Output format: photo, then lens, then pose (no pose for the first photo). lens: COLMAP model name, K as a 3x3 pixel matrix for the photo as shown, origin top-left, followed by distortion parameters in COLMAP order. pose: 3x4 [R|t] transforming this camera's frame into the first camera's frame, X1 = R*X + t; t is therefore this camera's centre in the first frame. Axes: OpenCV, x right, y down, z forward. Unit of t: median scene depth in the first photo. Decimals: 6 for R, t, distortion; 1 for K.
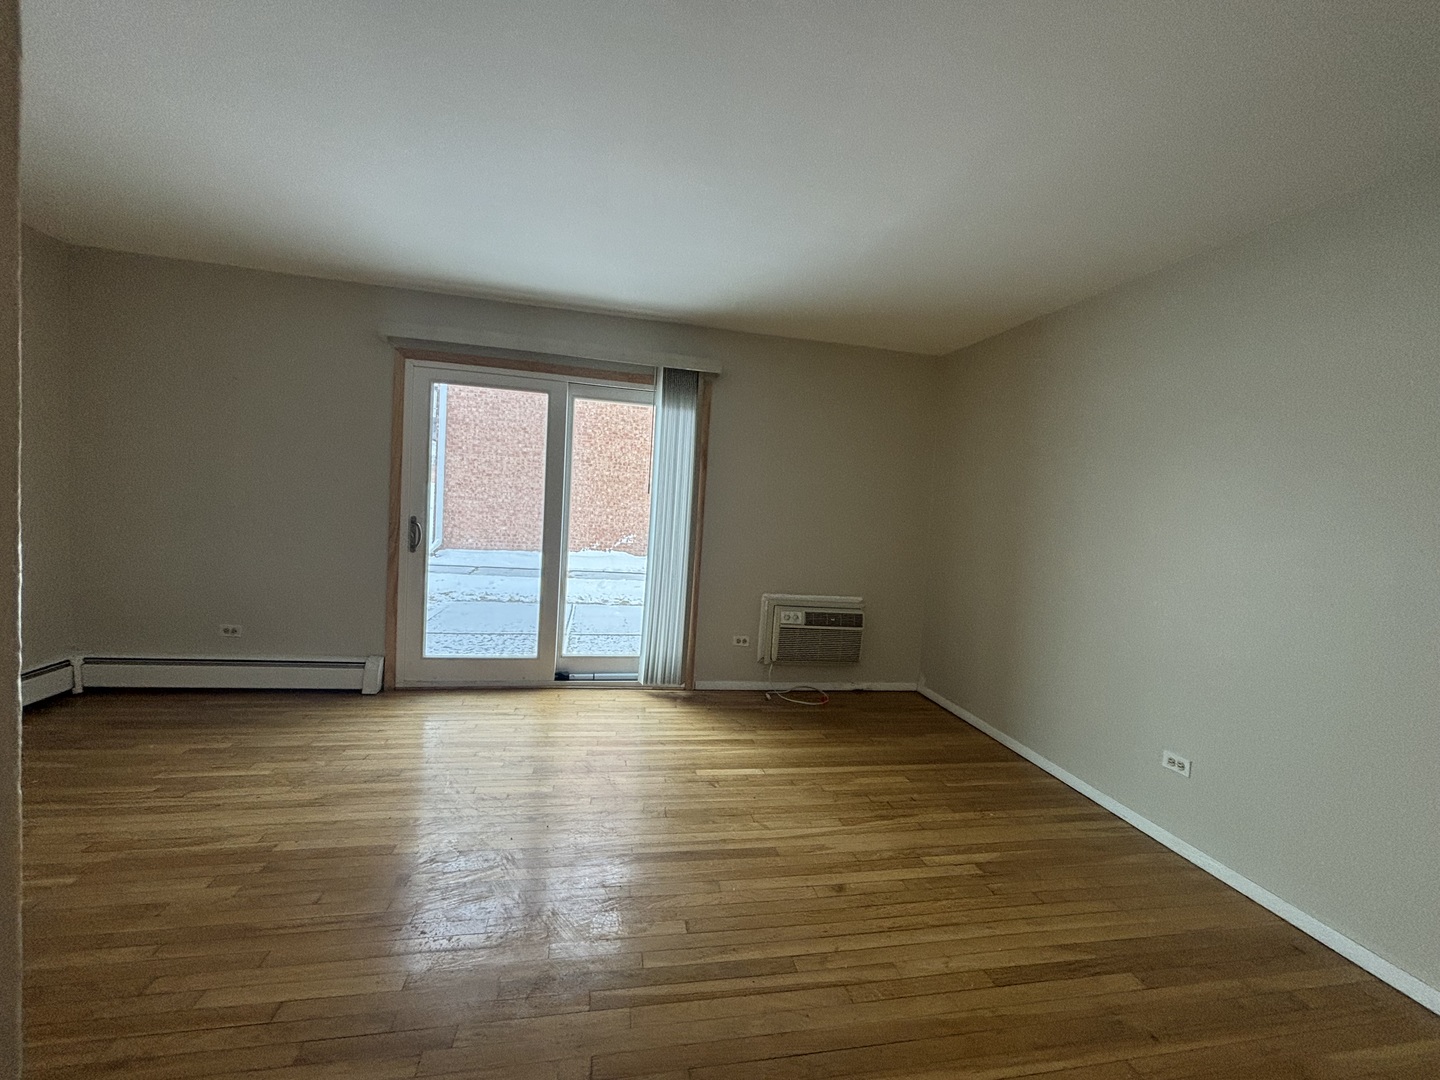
lens RADIAL K [[576.7, 0, 722.1], [0, 576.7, 544.7], [0, 0, 1]] dist [-0.002126, -0.000308]
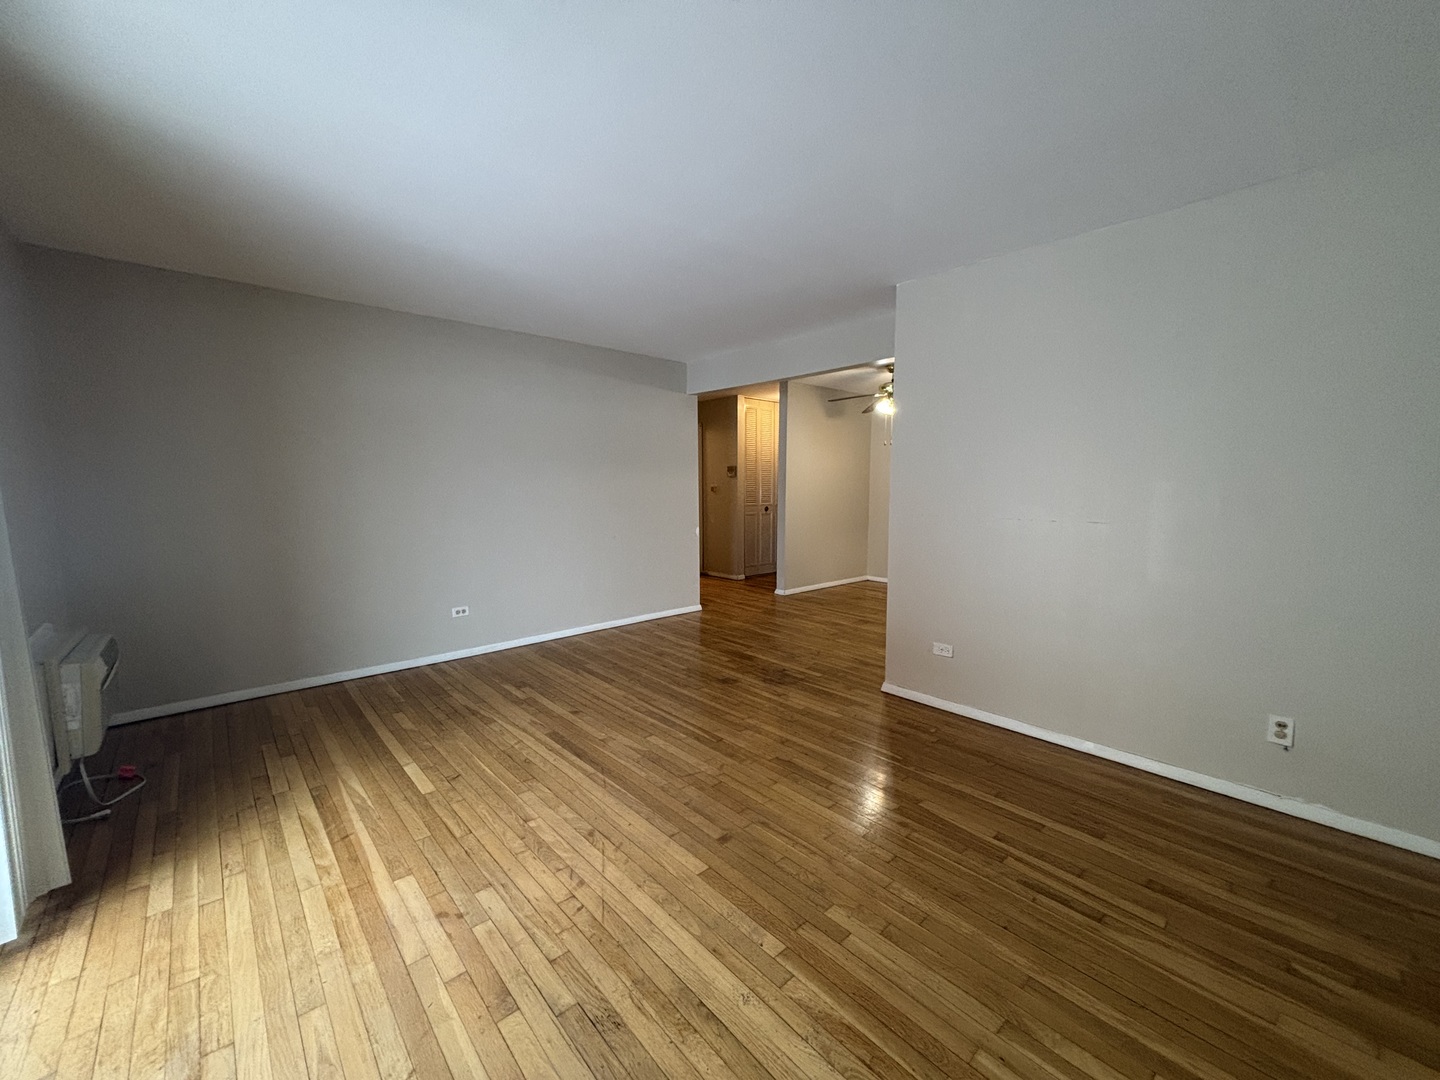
lens RADIAL K [[576.7, 0, 720.1], [0, 576.7, 540.6], [0, 0, 1]] dist [-0.002126, -0.000308]
pose [[-0.515312, -0.149641, 0.843837, -1.194132], [0.025637, 0.981505, 0.189710, -0.169546], [-0.856619, 0.119393, -0.501945, 1.269272]]
